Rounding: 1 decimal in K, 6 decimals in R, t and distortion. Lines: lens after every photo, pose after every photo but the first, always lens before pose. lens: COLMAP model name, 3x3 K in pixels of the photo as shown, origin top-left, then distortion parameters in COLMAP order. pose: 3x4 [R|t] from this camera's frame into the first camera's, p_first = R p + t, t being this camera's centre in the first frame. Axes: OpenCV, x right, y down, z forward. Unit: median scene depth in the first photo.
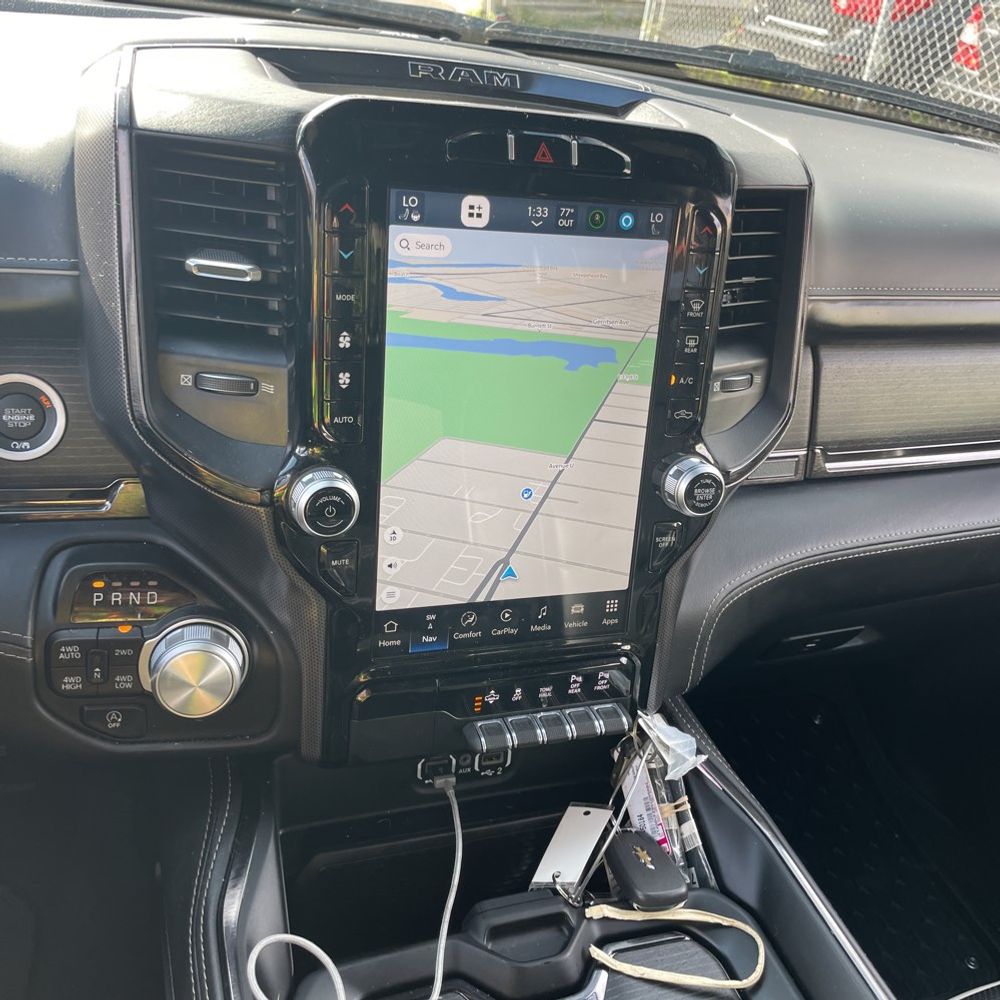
lens RADIAL K [[993.3, 0, 500.0], [0, 993.3, 500.0], [0, 0, 1]] dist [0.037340, -0.078741]
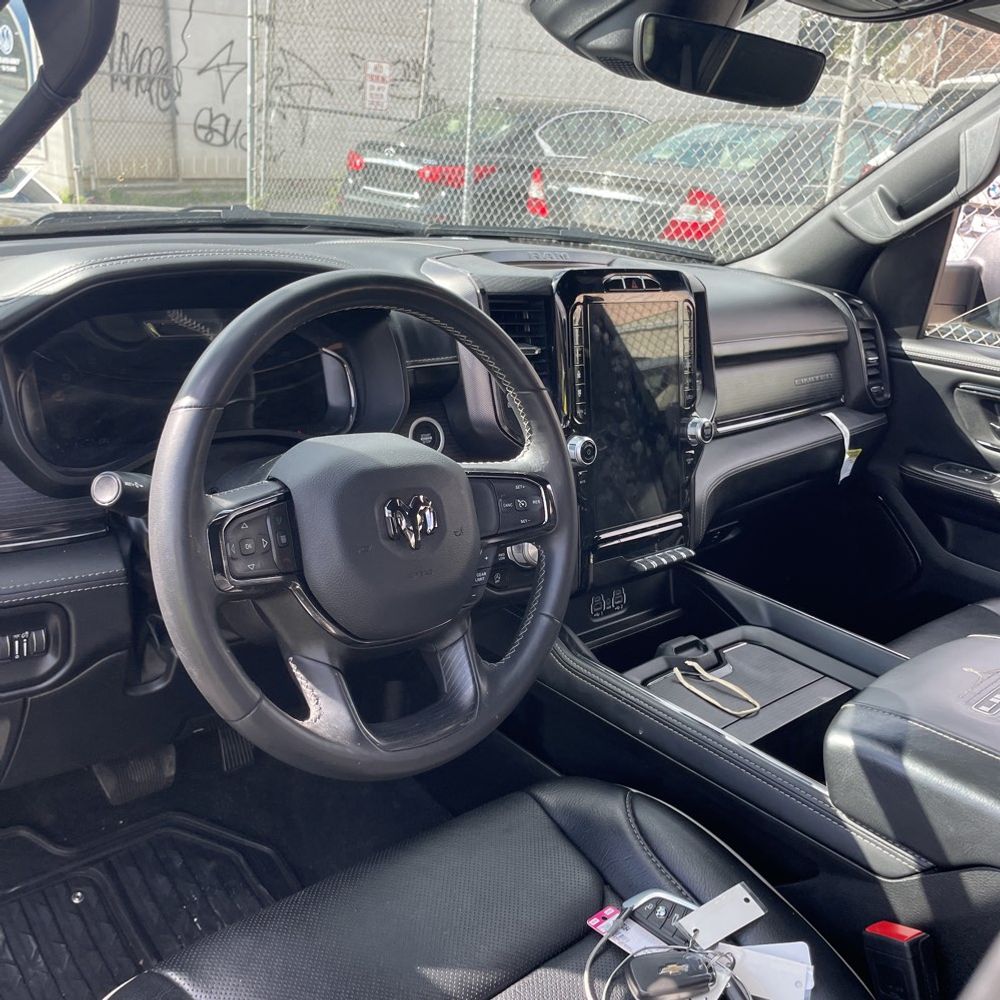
lens RADIAL K [[993.3, 0, 500.0], [0, 993.3, 500.0], [0, 0, 1]] dist [0.037340, -0.078741]
pose [[0.915516, -0.173299, 0.363040, -0.090472], [0.223506, 0.969471, -0.100855, 0.022659], [-0.334479, 0.173476, 0.926299, -0.073421]]
